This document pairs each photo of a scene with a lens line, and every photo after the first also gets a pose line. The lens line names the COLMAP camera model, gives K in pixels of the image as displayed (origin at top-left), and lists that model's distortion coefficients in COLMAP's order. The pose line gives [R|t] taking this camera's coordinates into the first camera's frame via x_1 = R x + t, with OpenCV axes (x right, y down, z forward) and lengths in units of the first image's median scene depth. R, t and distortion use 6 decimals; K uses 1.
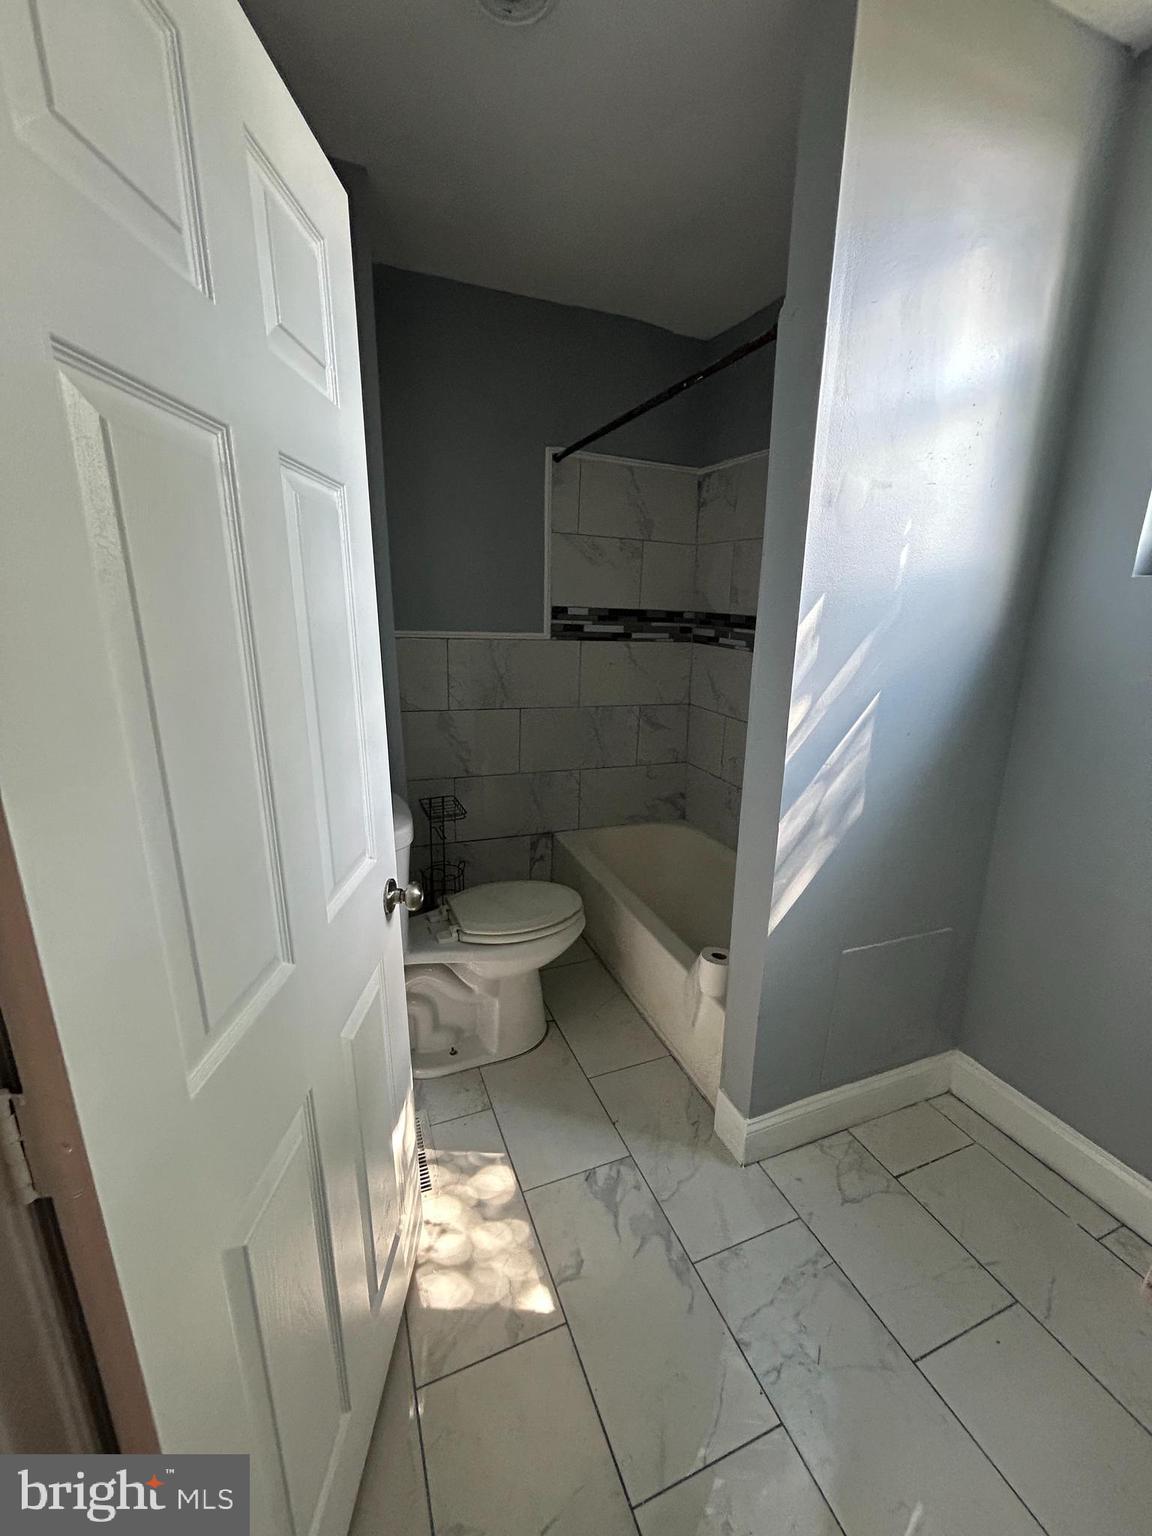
lens RADIAL K [[624.2, 0, 578.3], [0, 624.2, 769.2], [0, 0, 1]] dist [-0.003110, 0.001678]
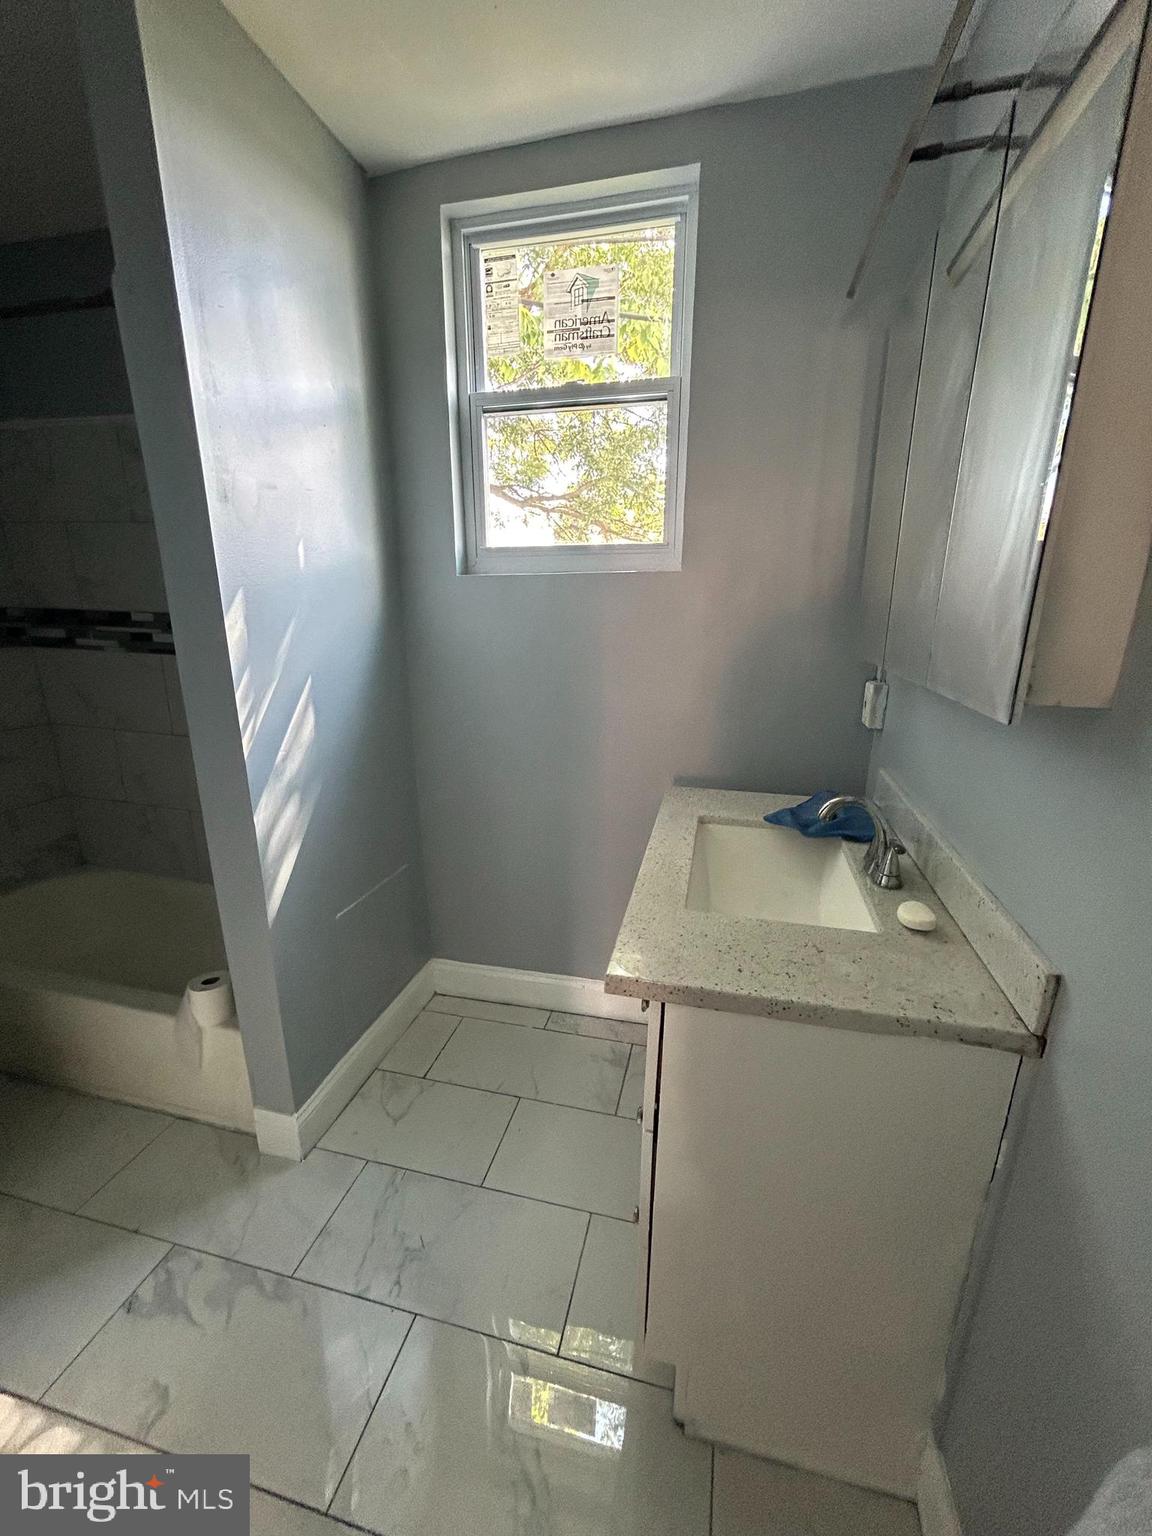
lens RADIAL K [[624.2, 0, 575.3], [0, 624.2, 771.9], [0, 0, 1]] dist [-0.003110, 0.001678]
pose [[0.589714, -0.231920, 0.773596, -0.106972], [0.215518, 0.968335, 0.126012, -0.000277], [-0.778325, 0.092413, 0.621023, -0.023139]]
